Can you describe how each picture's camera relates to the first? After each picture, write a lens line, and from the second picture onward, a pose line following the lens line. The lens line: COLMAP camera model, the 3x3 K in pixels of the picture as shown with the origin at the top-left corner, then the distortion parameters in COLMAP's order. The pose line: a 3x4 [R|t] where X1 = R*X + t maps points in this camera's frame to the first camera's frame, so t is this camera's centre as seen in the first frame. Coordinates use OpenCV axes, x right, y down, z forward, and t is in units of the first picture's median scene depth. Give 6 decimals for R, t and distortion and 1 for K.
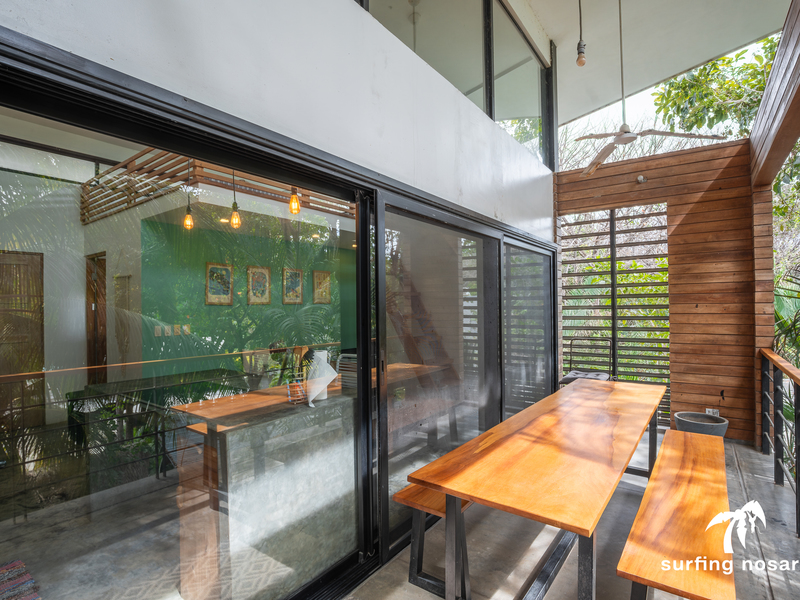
lens RADIAL K [[411.6, 0, 399.6], [0, 411.6, 311.1], [0, 0, 1]] dist [-0.025509, 0.000826]
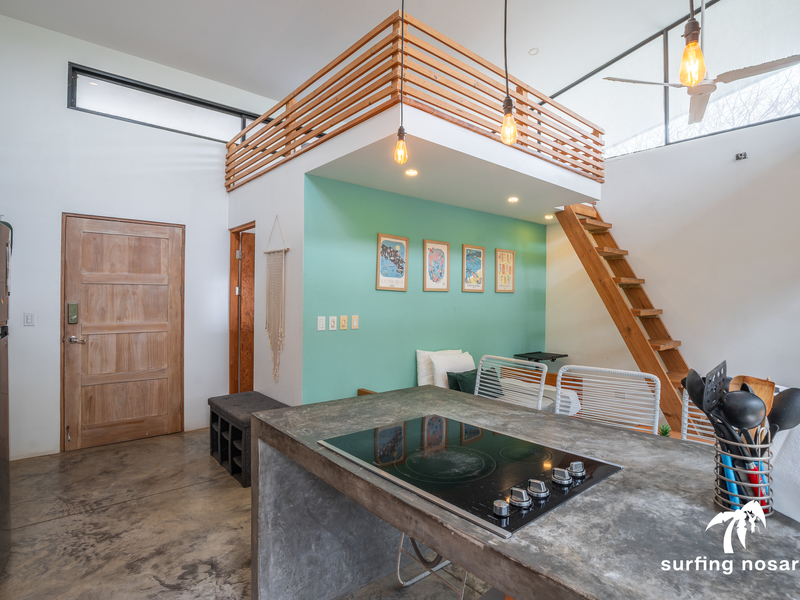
lens RADIAL K [[430.0, 0, 423.8], [0, 430.0, 310.6], [0, 0, 1]] dist [-0.031294, 0.000618]
pose [[0.979759, 0.005244, -0.200113, -0.228323], [-0.005061, 0.999986, 0.001423, 0.019504], [0.200118, -0.000381, 0.979772, 0.246616]]
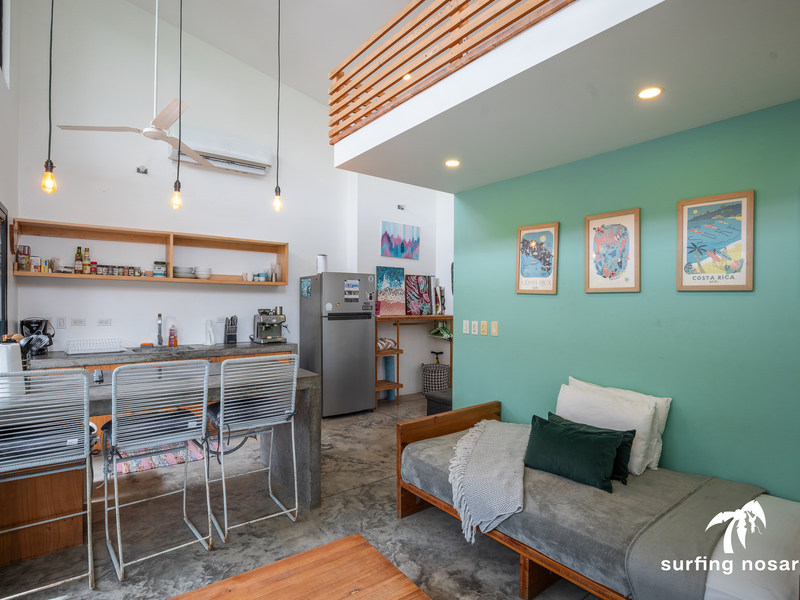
lens RADIAL K [[430.0, 0, 423.8], [0, 430.0, 310.6], [0, 0, 1]] dist [-0.031294, 0.000618]
pose [[-0.249268, 0.029301, -0.967991, 0.211345], [-0.012364, 0.999364, 0.033435, -0.010185], [0.968356, 0.020302, -0.248747, 1.004771]]
